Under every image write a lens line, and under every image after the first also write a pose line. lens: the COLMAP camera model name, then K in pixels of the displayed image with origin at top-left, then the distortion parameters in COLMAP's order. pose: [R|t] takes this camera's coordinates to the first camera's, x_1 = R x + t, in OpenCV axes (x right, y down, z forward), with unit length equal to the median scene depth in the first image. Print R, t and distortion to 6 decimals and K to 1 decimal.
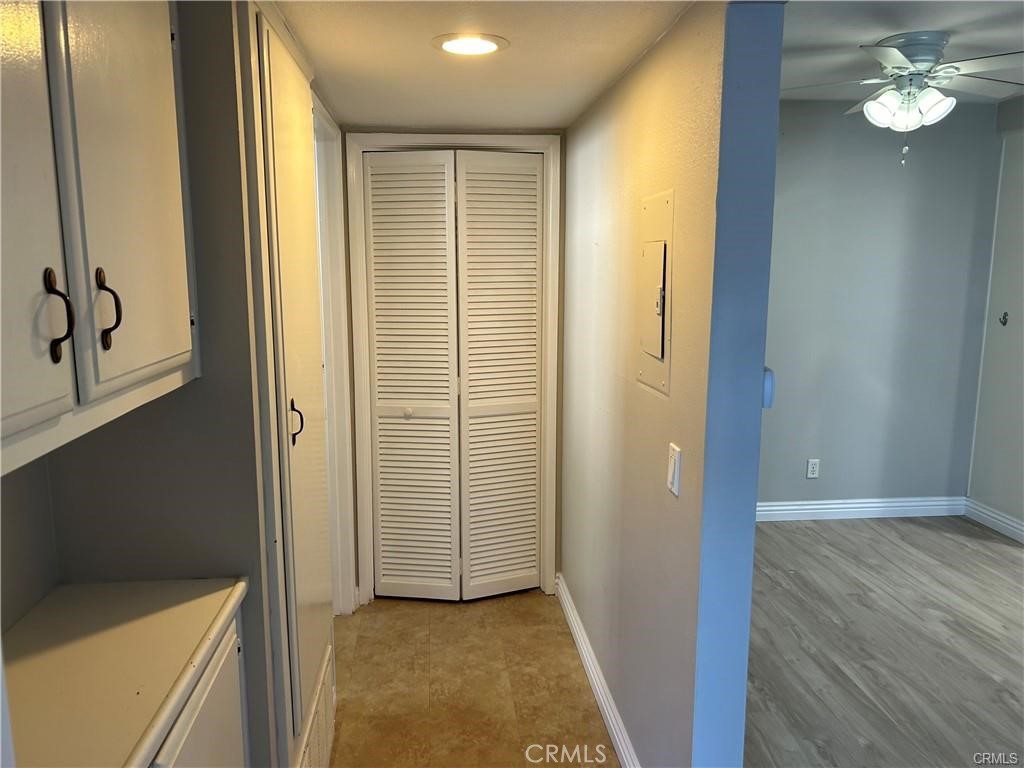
lens RADIAL K [[773.4, 0, 512.8], [0, 773.4, 390.6], [0, 0, 1]] dist [0.060113, -0.071915]
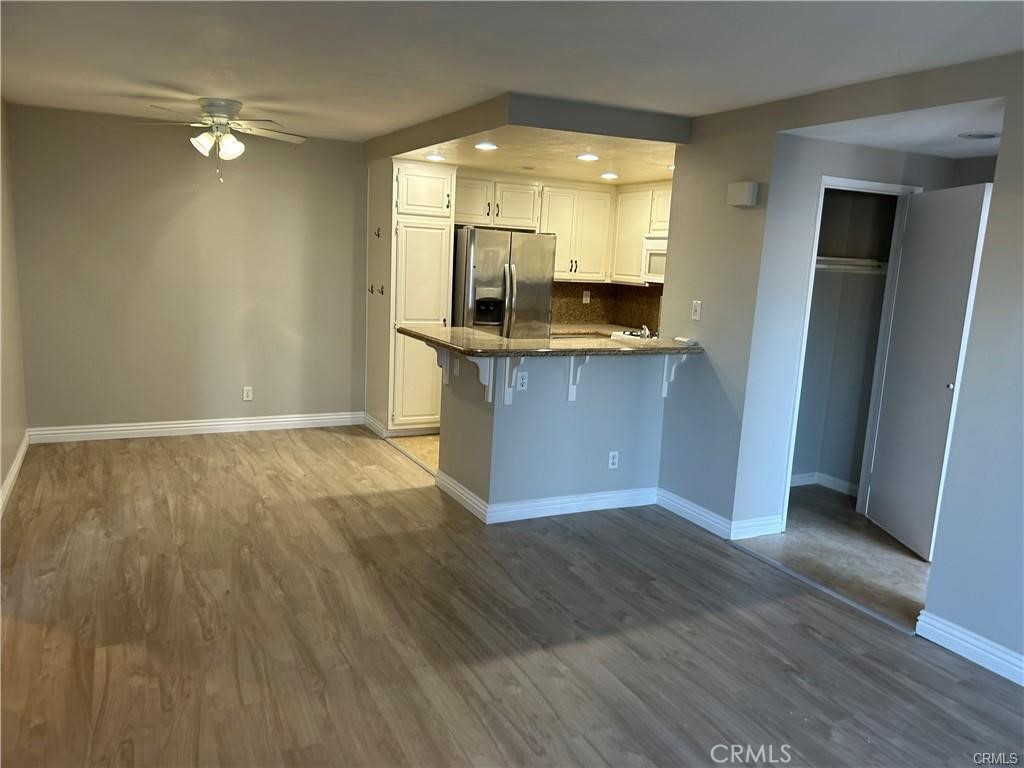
lens RADIAL K [[773.4, 0, 512.8], [0, 773.4, 390.6], [0, 0, 1]] dist [0.060113, -0.071915]
pose [[0.933976, -0.016732, 0.356943, 0.380561], [0.010914, 0.999773, 0.018306, 0.085160], [-0.357168, -0.013201, 0.933947, -0.533682]]
